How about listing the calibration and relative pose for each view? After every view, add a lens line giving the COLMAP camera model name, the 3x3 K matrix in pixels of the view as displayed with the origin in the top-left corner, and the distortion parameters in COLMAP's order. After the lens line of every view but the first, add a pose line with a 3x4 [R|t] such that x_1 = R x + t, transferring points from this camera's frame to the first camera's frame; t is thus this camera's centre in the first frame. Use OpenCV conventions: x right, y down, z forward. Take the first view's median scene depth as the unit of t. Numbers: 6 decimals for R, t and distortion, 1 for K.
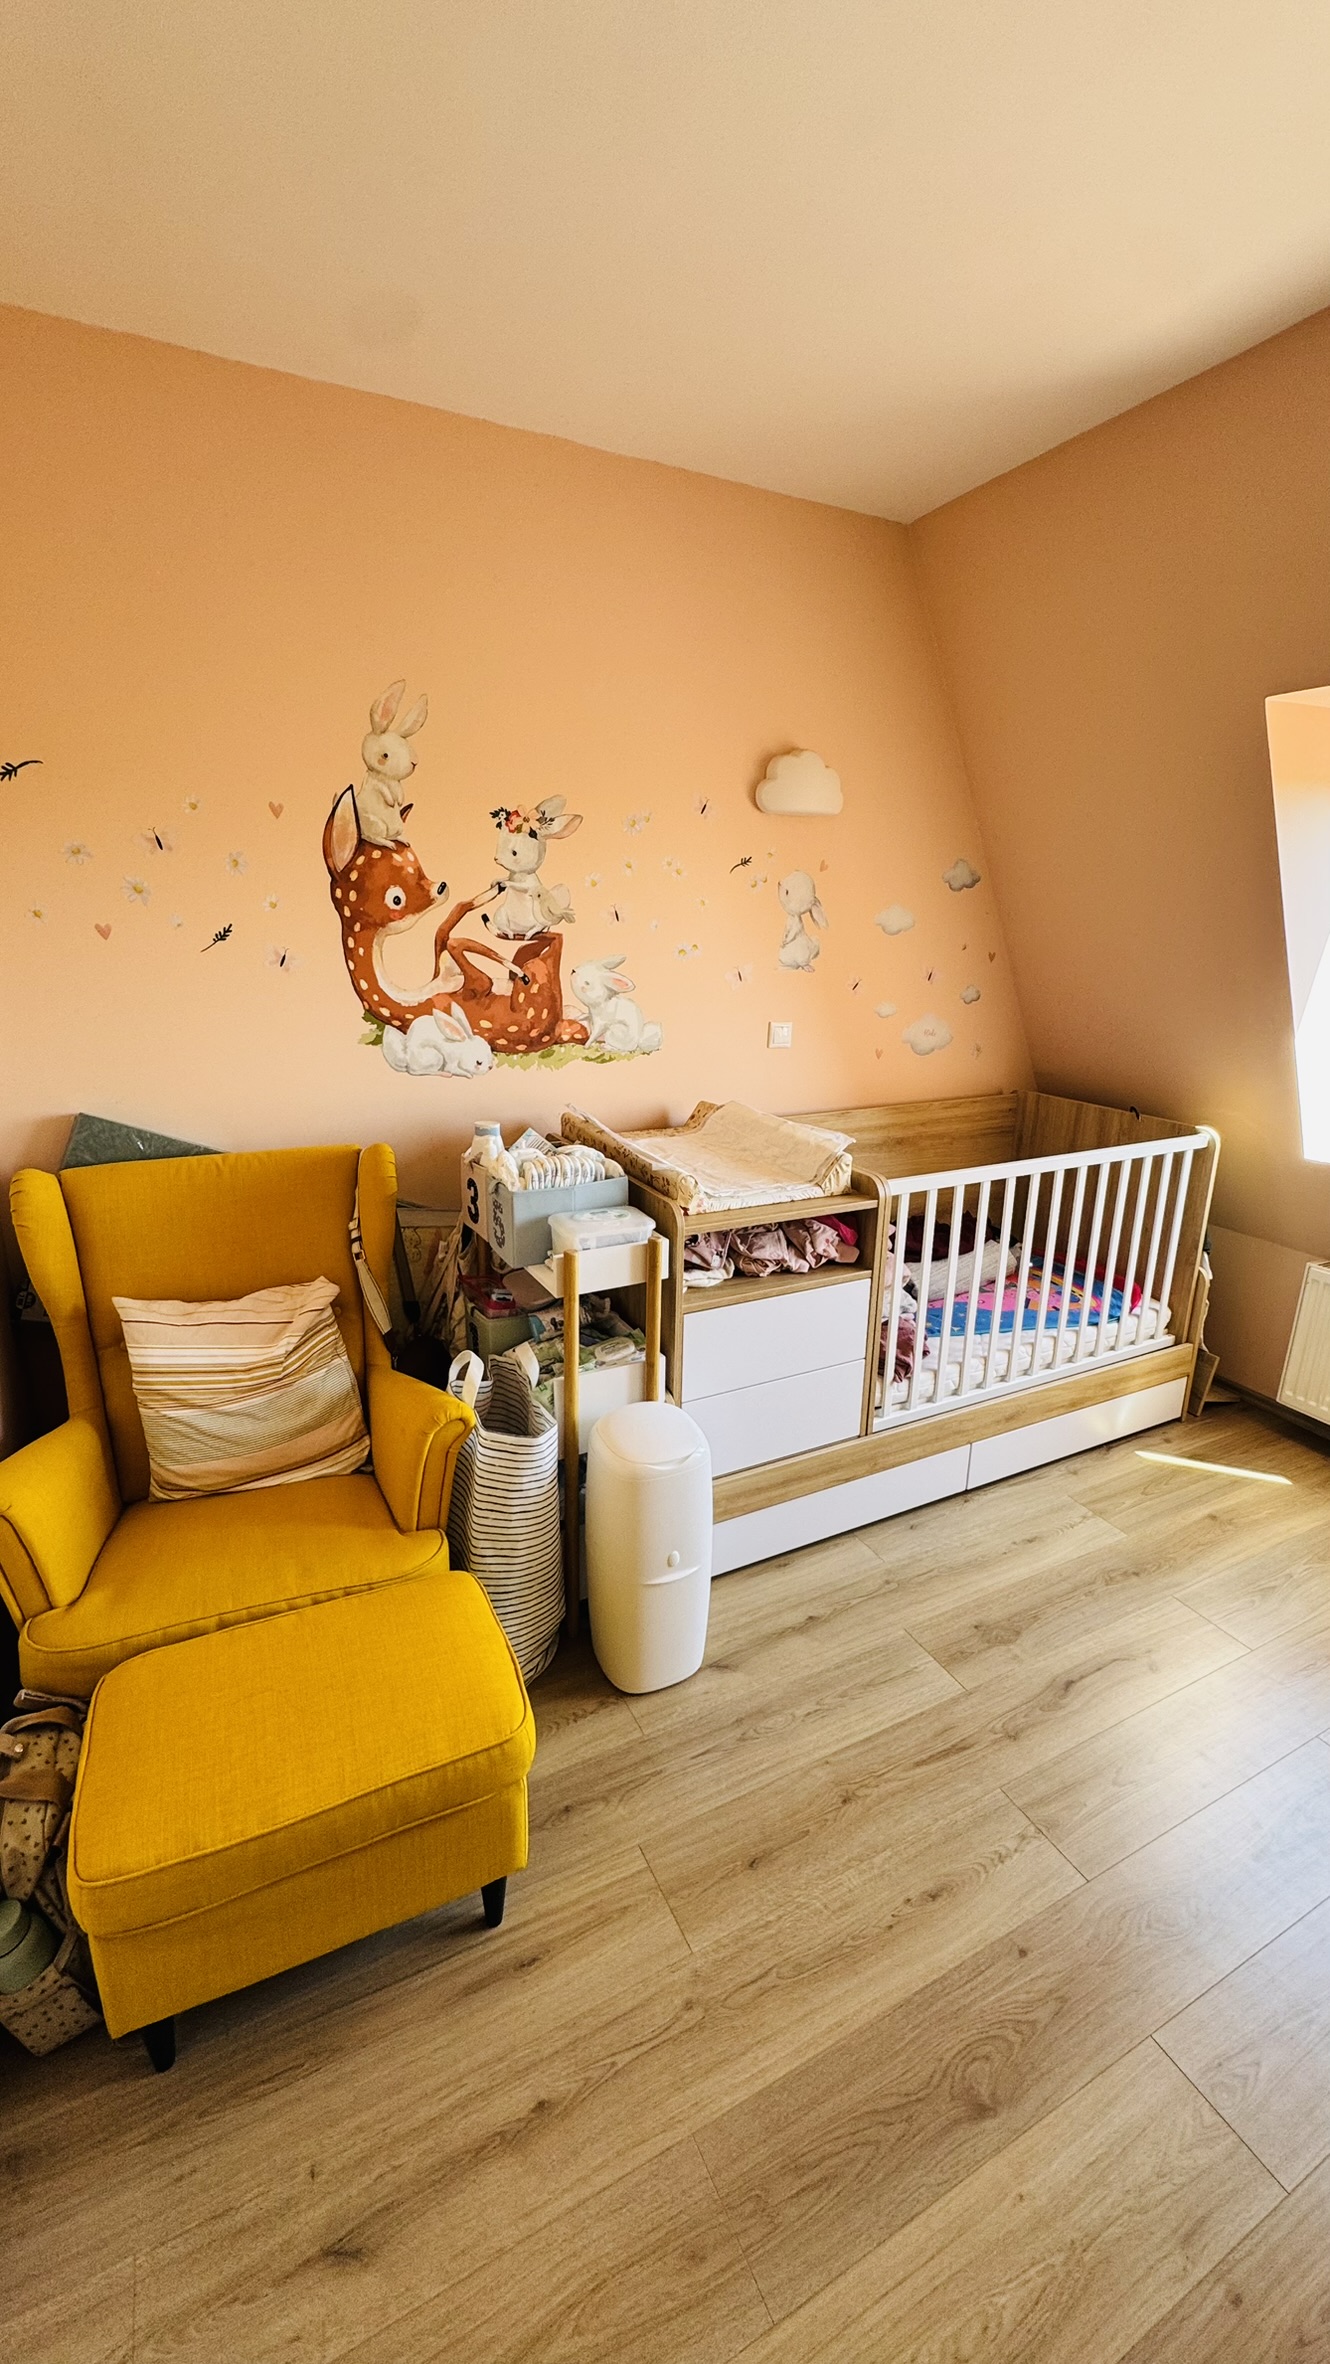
lens RADIAL K [[940.3, 0, 664.1], [0, 940.3, 1179.8], [0, 0, 1]] dist [-0.003467, 0.000375]
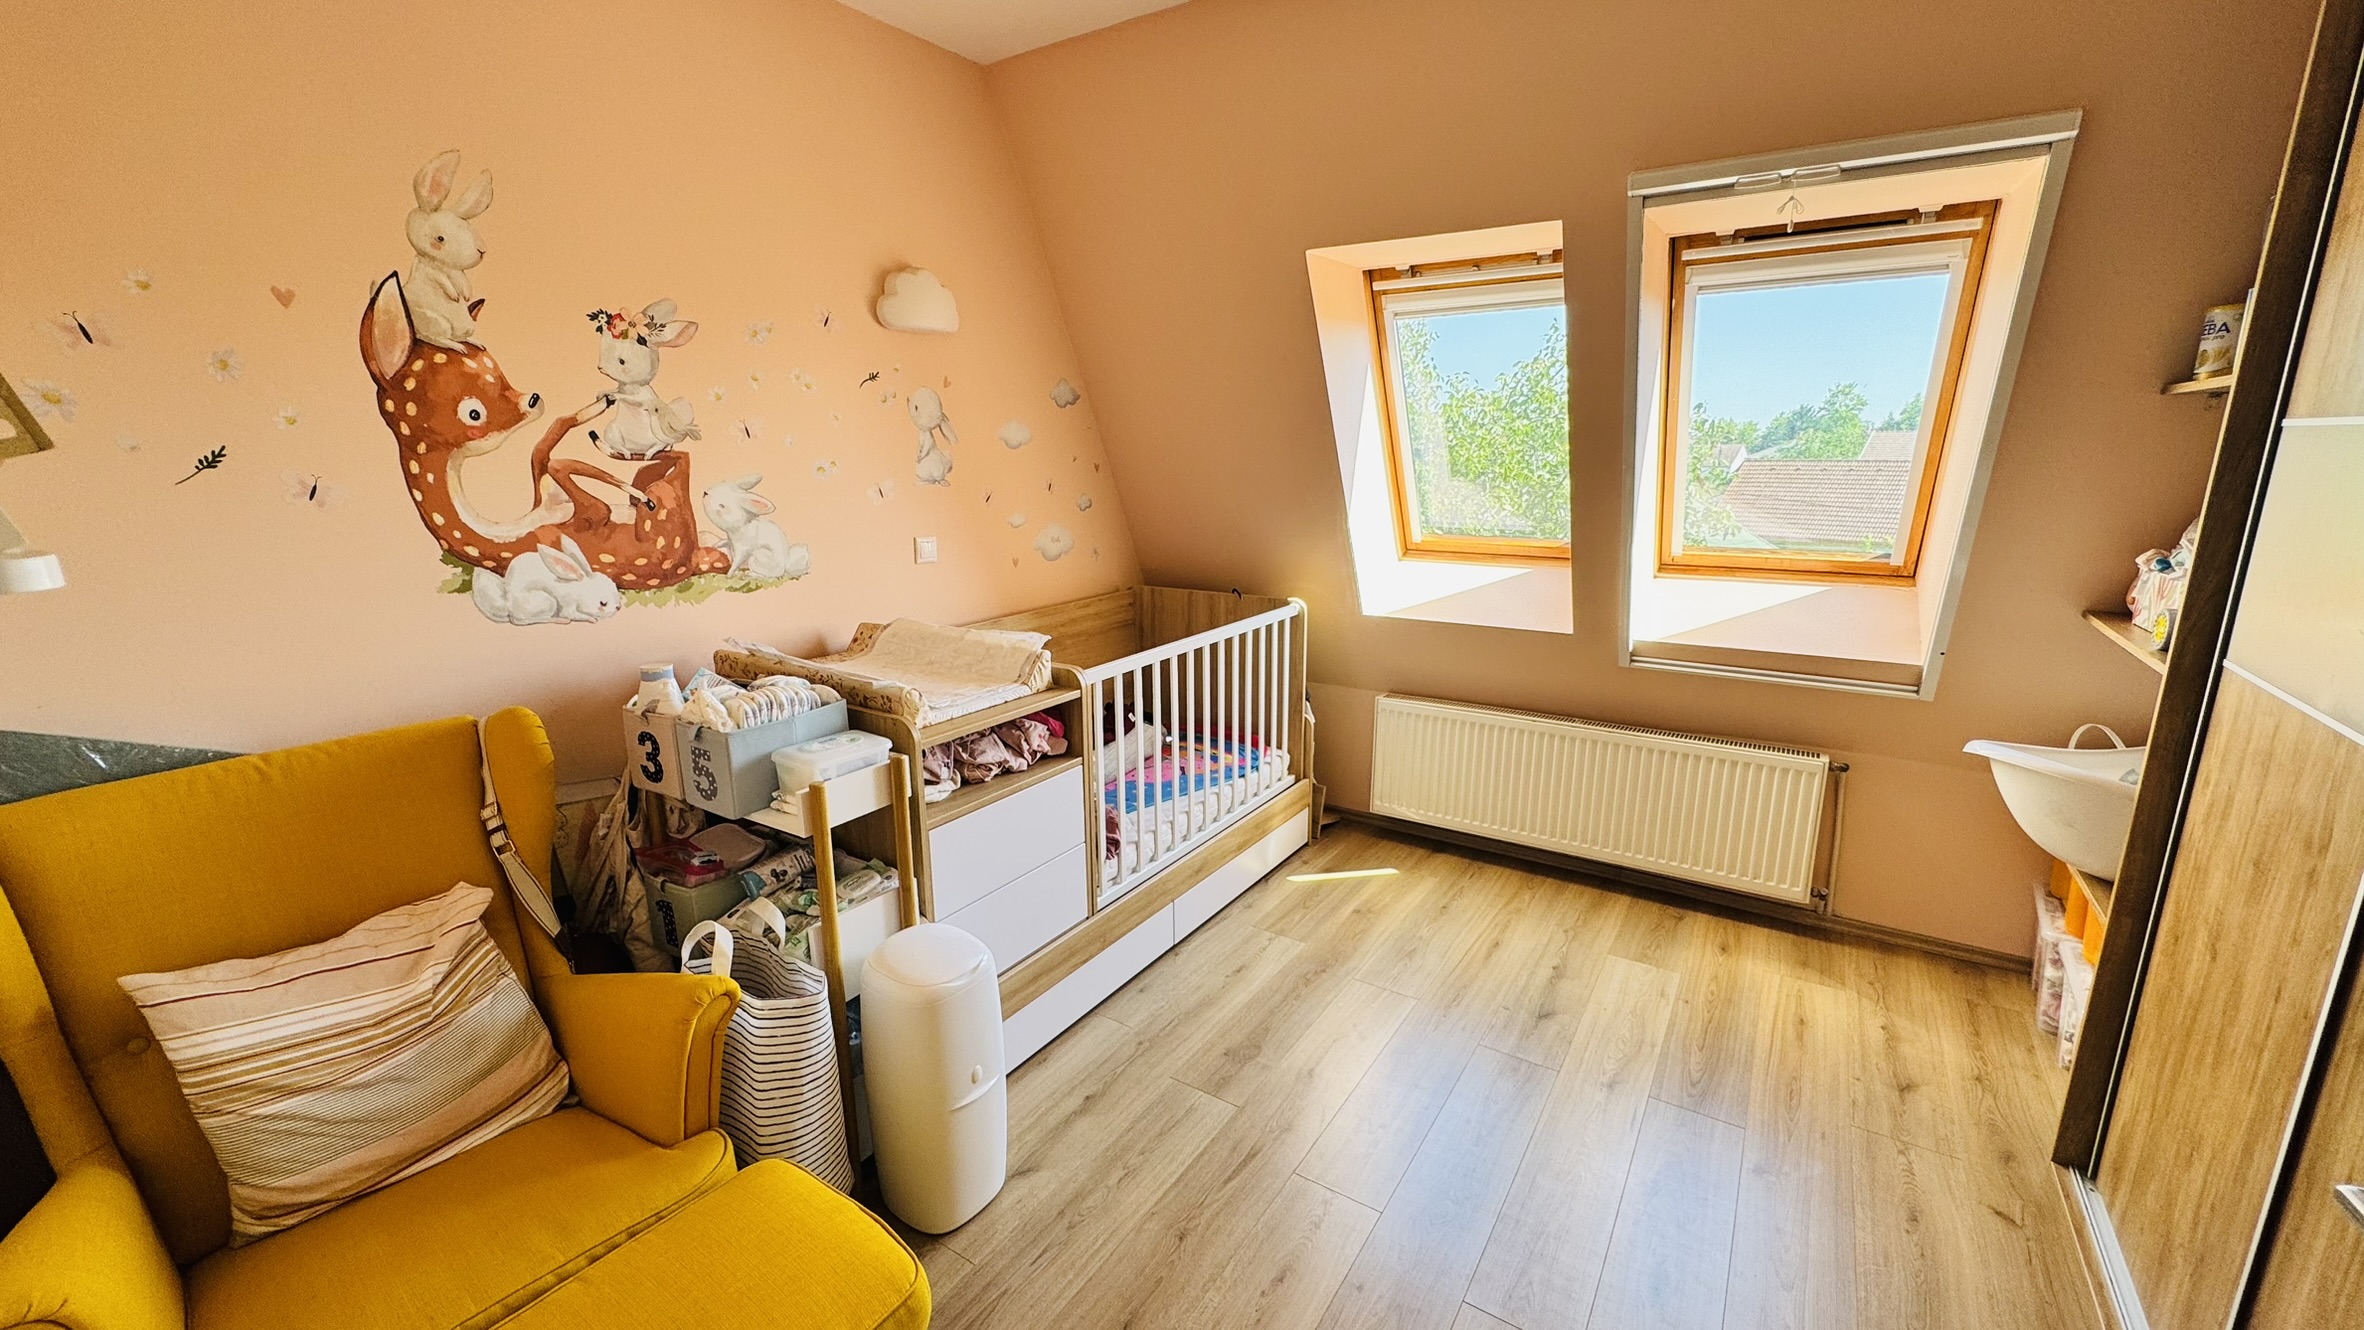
lens RADIAL K [[940.3, 0, 1175.7], [0, 940.3, 670.8], [0, 0, 1]] dist [-0.003467, 0.000375]
pose [[0.872058, -0.133124, 0.470949, -0.170431], [0.150774, 0.988568, 0.000253, 0.015521], [-0.465598, 0.070786, 0.882161, 0.009791]]
